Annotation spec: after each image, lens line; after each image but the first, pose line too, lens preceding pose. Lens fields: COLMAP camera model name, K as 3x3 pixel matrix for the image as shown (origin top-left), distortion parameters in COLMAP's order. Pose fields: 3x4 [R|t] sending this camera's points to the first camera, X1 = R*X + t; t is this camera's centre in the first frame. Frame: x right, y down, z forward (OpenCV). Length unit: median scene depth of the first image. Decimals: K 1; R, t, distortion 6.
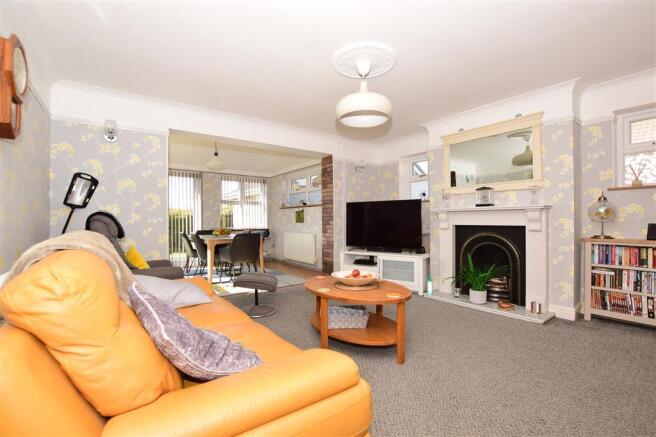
lens RADIAL K [[292.4, 0, 328.0], [0, 292.4, 218.5], [0, 0, 1]] dist [-0.020387, 0.000547]
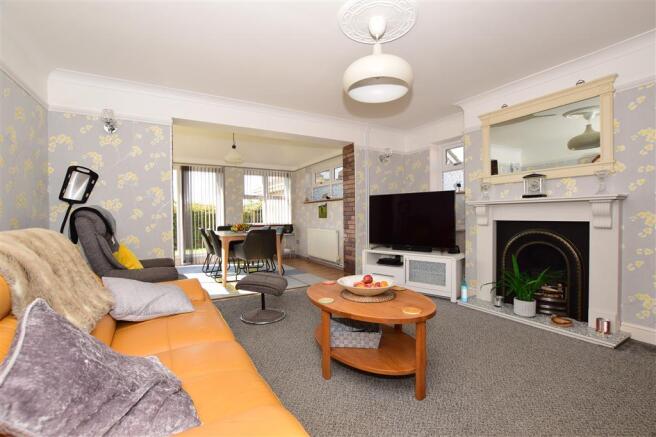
lens RADIAL K [[292.4, 0, 328.0], [0, 292.4, 218.5], [0, 0, 1]] dist [-0.020387, 0.000547]
pose [[0.993344, -0.001835, -0.115167, 0.057433], [0.003800, 0.999851, 0.016843, 0.000693], [0.115119, -0.017168, 0.993203, 0.126121]]
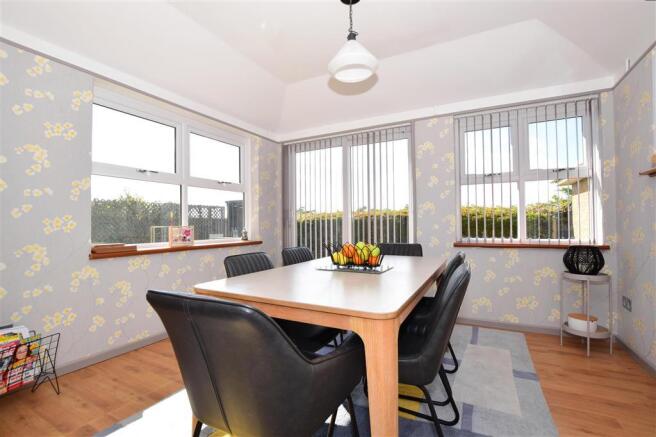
lens RADIAL K [[296.0, 0, 328.0], [0, 296.0, 218.5], [0, 0, 1]] dist [-0.054590, 0.000040]
pose [[0.436829, -0.018199, -0.899360, -0.132903], [0.007147, 0.999834, -0.016761, 0.016669], [0.899516, 0.000894, 0.436887, 1.350024]]
